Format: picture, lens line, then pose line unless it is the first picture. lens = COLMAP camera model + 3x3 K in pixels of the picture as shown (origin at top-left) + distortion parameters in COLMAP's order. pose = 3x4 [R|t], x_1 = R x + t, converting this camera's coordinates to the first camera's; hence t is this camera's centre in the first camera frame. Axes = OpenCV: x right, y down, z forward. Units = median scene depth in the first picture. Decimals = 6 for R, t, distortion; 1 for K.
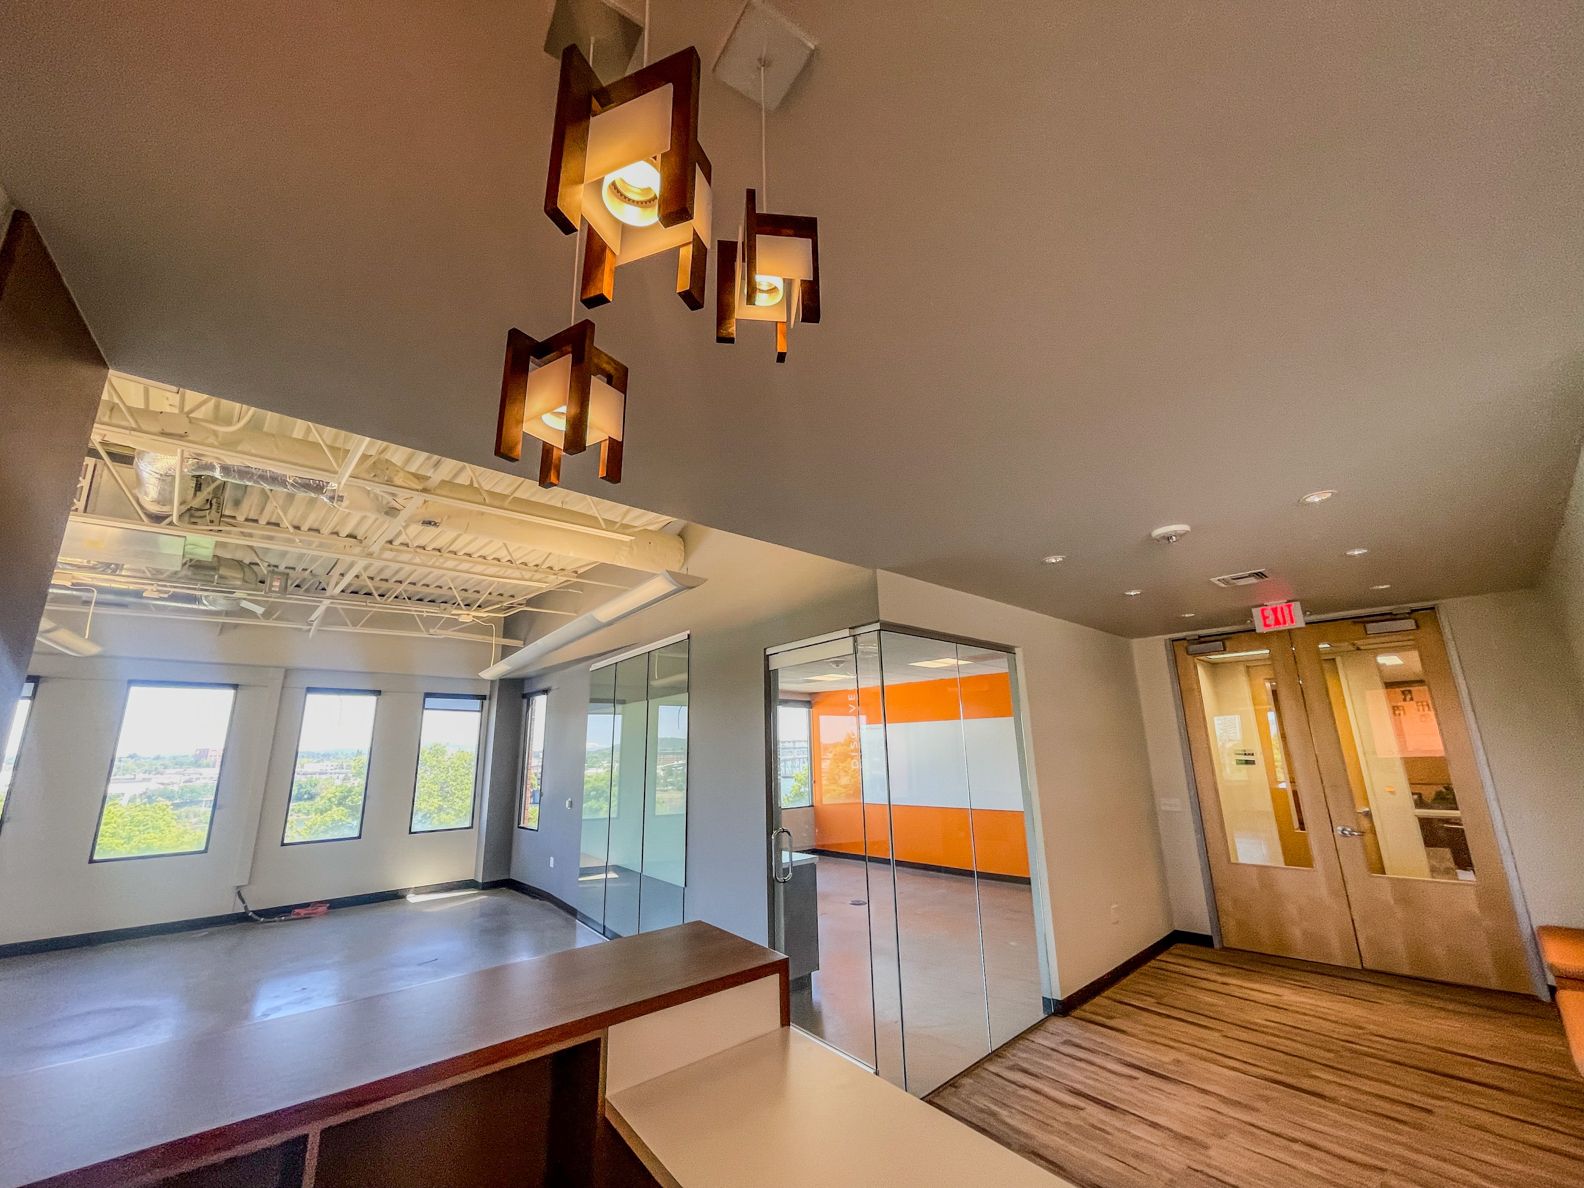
lens RADIAL K [[645.6, 0, 780.1], [0, 645.6, 591.3], [0, 0, 1]] dist [-0.001507, 0.001302]
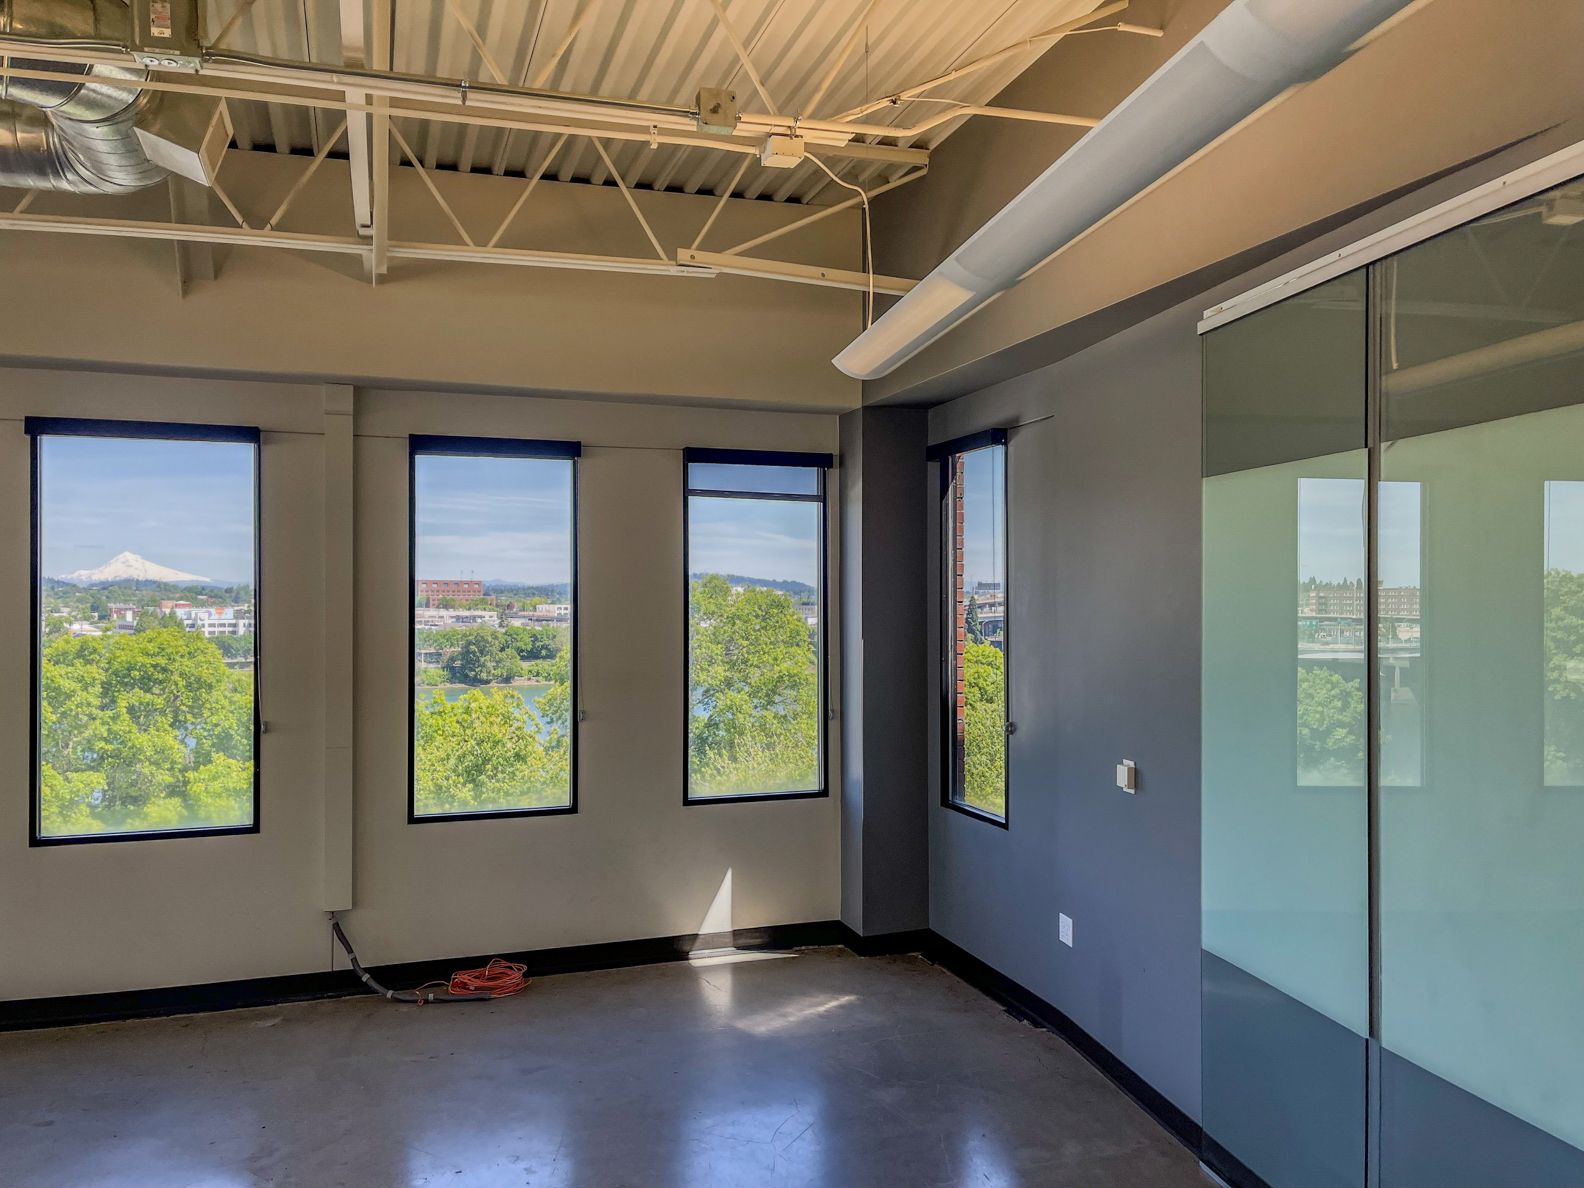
lens RADIAL K [[1210.4, 0, 798.5], [0, 1210.4, 593.0], [0, 0, 1]] dist [0.002138, 0.003406]
pose [[0.918565, 0.016297, -0.394933, -0.218588], [0.078606, 0.971661, 0.222924, 0.090192], [0.387374, -0.235814, 0.891254, 0.395527]]
